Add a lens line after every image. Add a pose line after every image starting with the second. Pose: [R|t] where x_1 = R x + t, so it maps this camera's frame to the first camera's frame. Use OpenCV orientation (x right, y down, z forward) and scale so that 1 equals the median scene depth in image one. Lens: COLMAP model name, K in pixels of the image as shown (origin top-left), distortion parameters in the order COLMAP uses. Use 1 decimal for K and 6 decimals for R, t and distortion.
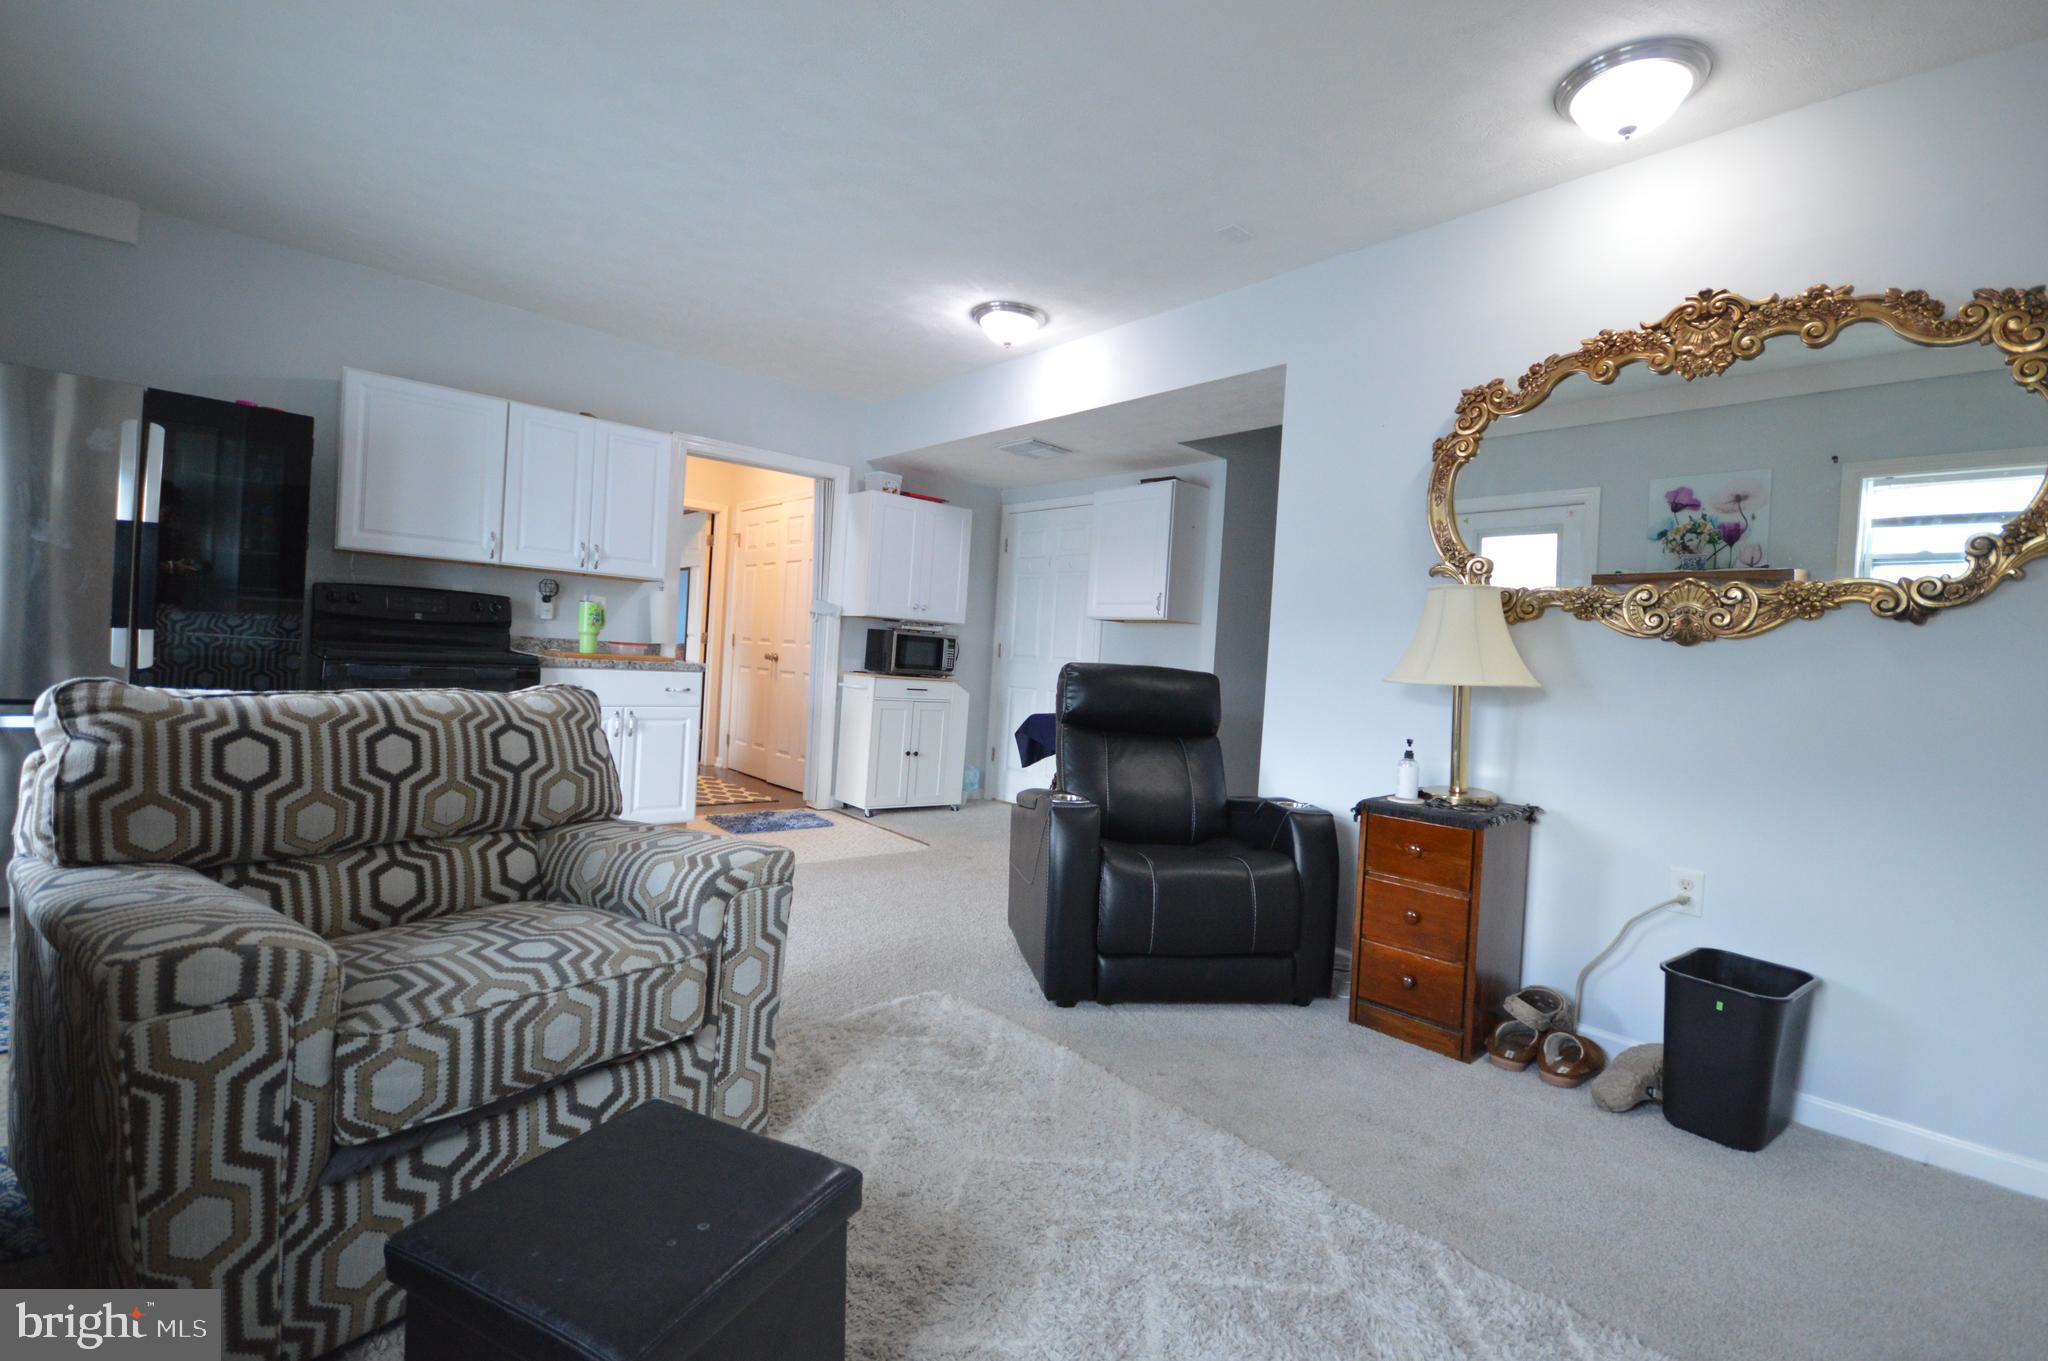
lens RADIAL K [[920.7, 0, 1016.4], [0, 920.7, 676.3], [0, 0, 1]] dist [0.004063, -0.000690]
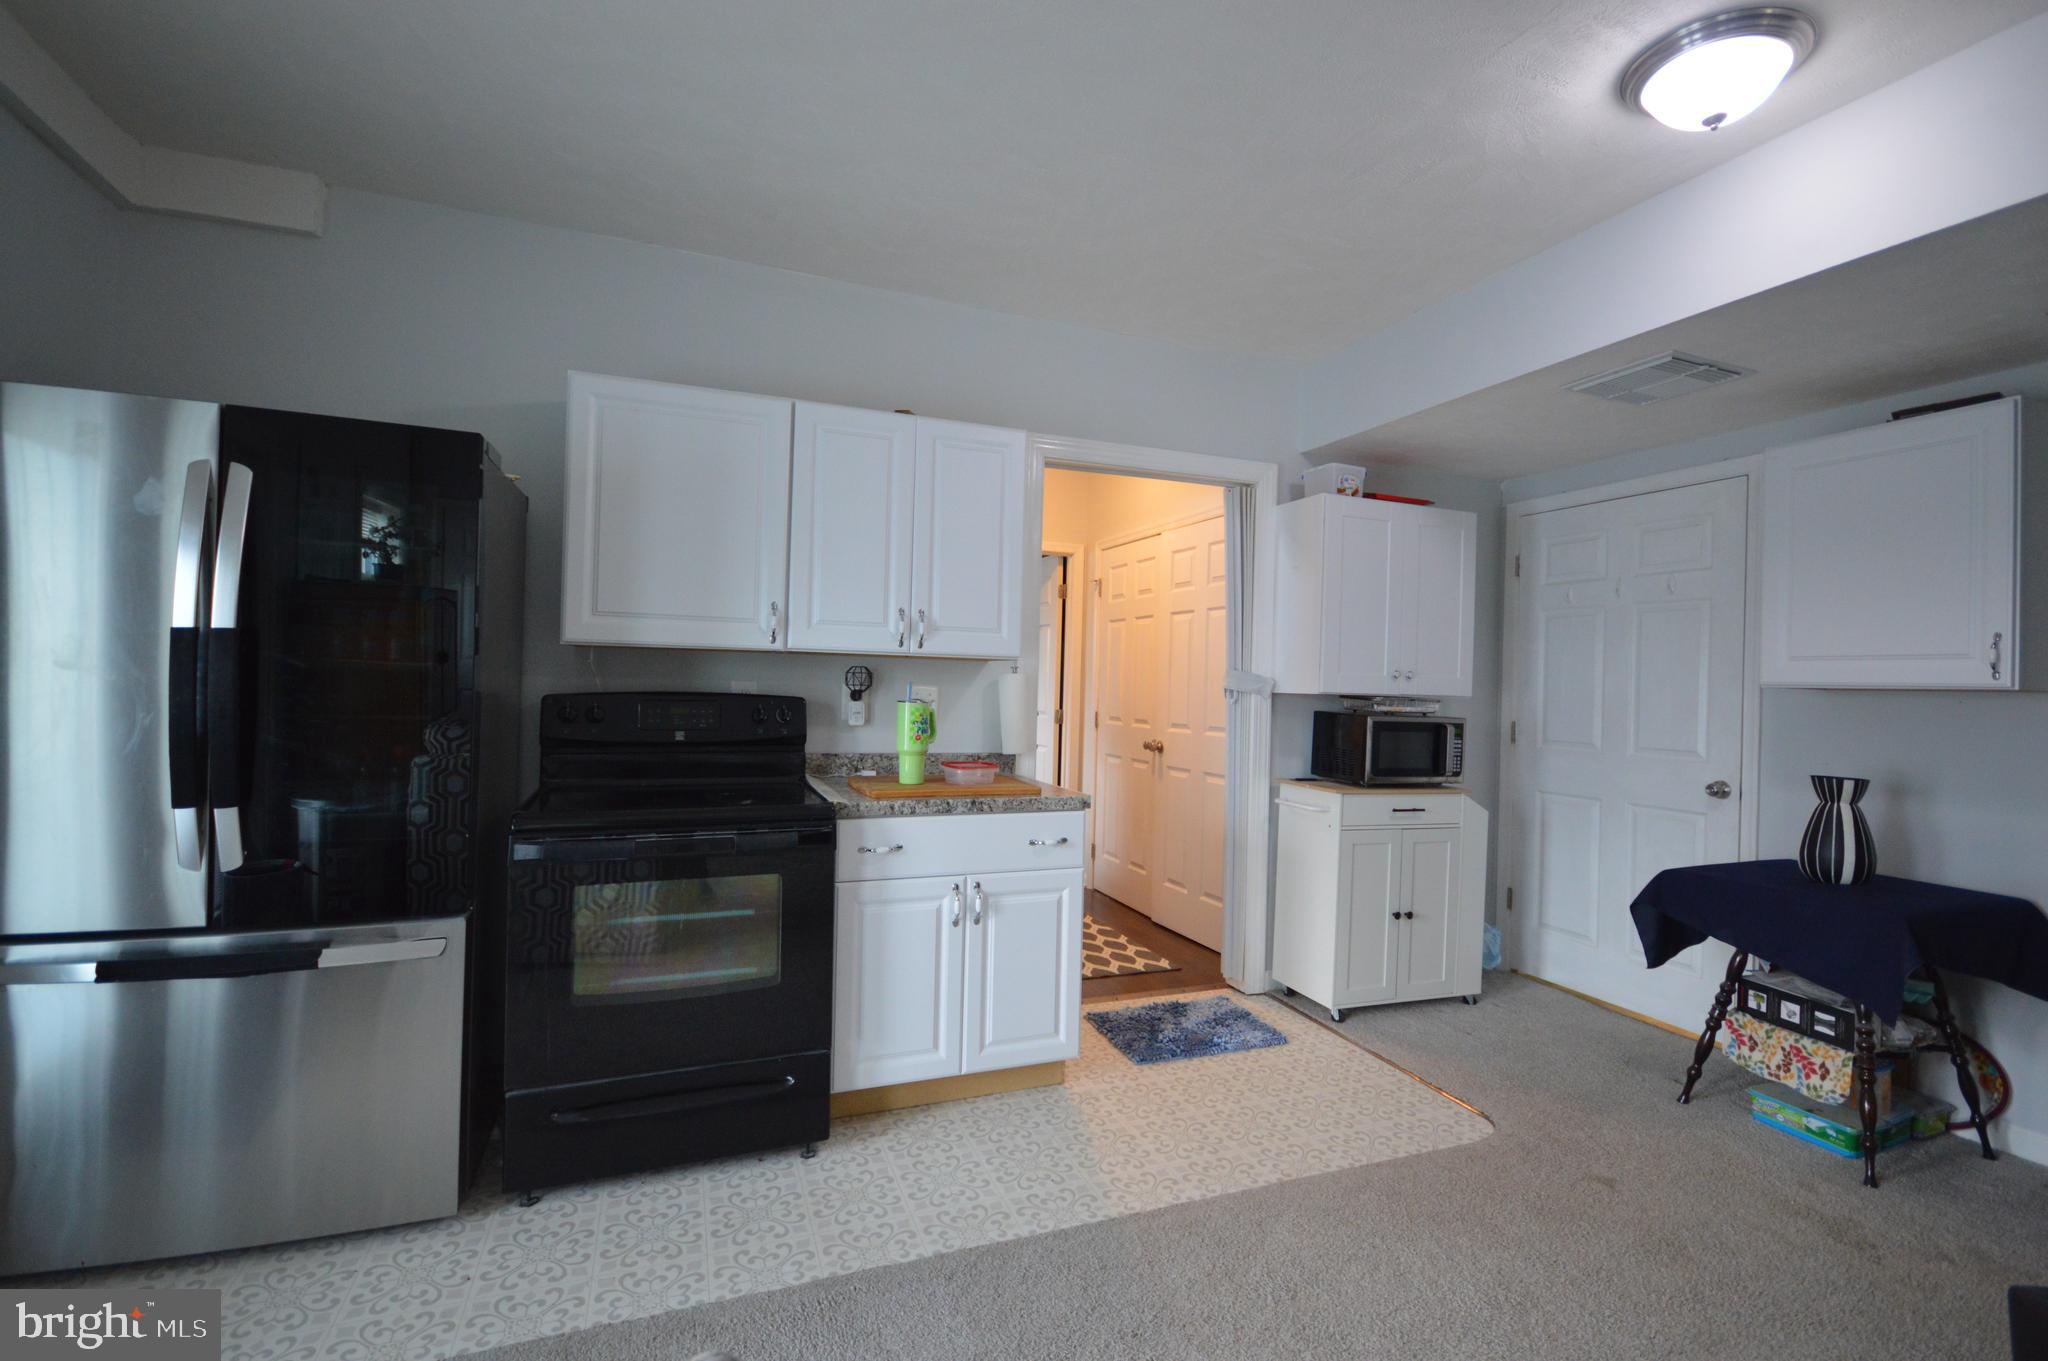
lens RADIAL K [[920.7, 0, 1024.5], [0, 920.7, 681.0], [0, 0, 1]] dist [0.004063, -0.000690]
pose [[0.943307, -0.038604, -0.329668, -0.145906], [0.026188, 0.998773, -0.042020, -0.053241], [0.330886, 0.031004, 0.943161, 0.344385]]
